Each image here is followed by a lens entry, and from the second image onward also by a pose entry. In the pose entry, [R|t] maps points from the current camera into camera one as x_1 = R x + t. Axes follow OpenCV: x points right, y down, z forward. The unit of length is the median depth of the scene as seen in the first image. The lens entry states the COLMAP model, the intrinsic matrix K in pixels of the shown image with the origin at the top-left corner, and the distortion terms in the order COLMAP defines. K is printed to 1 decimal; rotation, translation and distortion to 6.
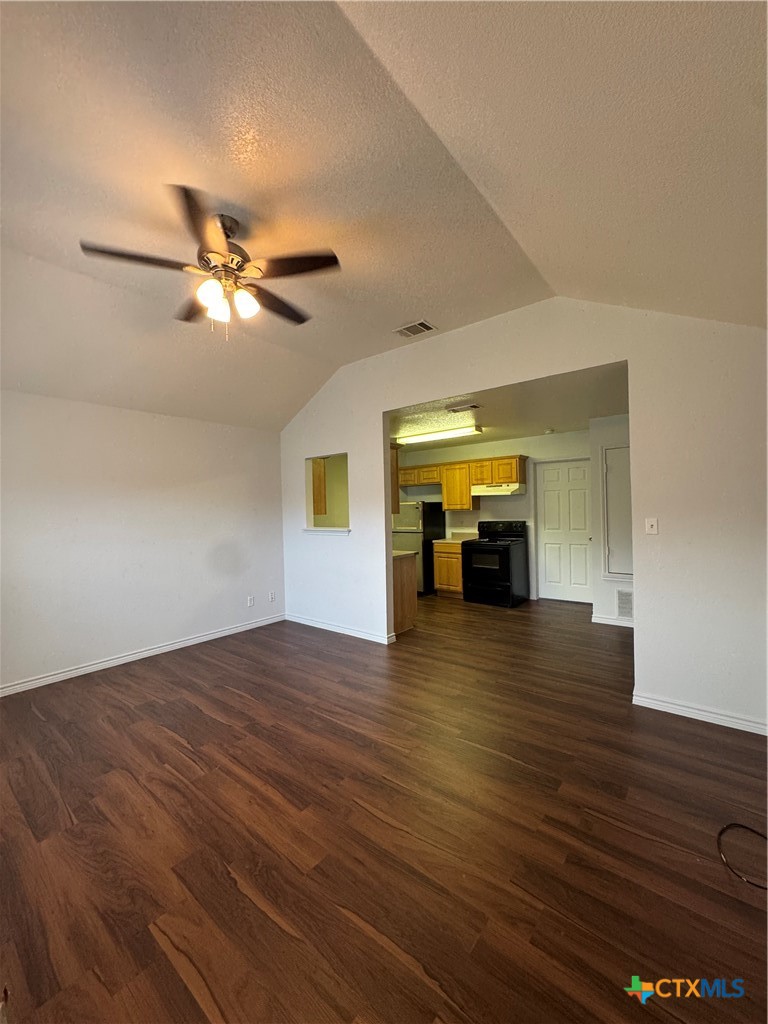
lens RADIAL K [[409.4, 0, 384.0], [0, 409.4, 512.0], [0, 0, 1]] dist [0.001920, 0.000164]
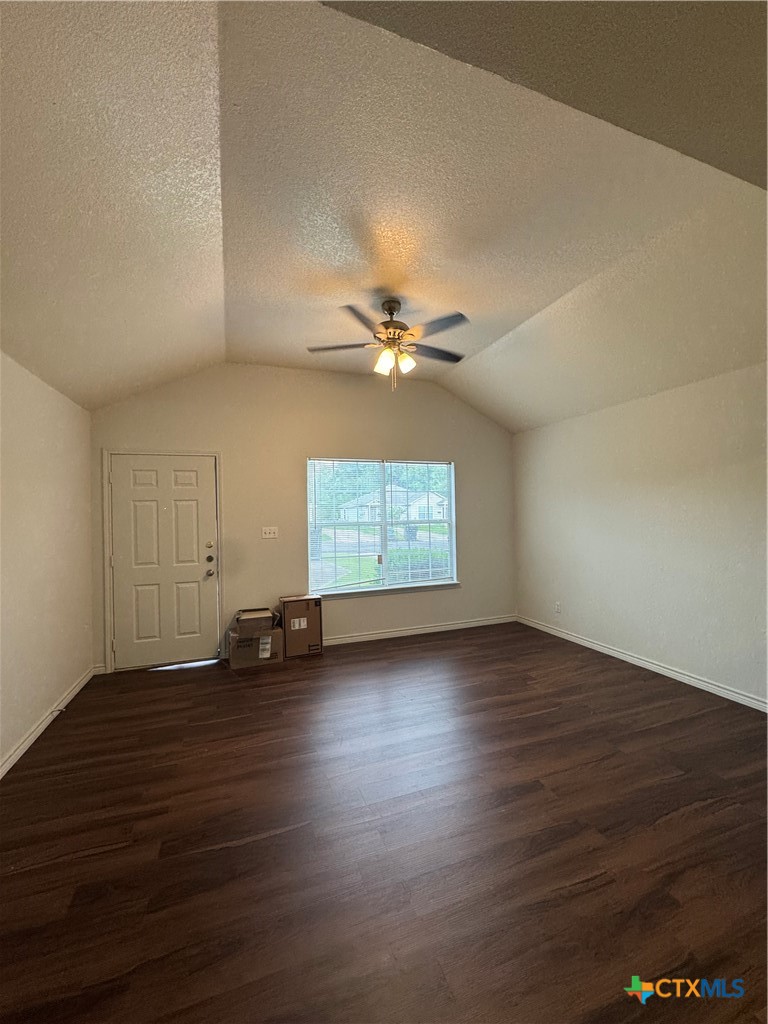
lens RADIAL K [[409.4, 0, 384.0], [0, 409.4, 512.0], [0, 0, 1]] dist [0.001920, 0.000164]
pose [[-0.507724, 0.029351, -0.861020, 0.504179], [0.021411, 0.999541, 0.021448, -0.024518], [0.861254, -0.007545, -0.508119, 1.023337]]
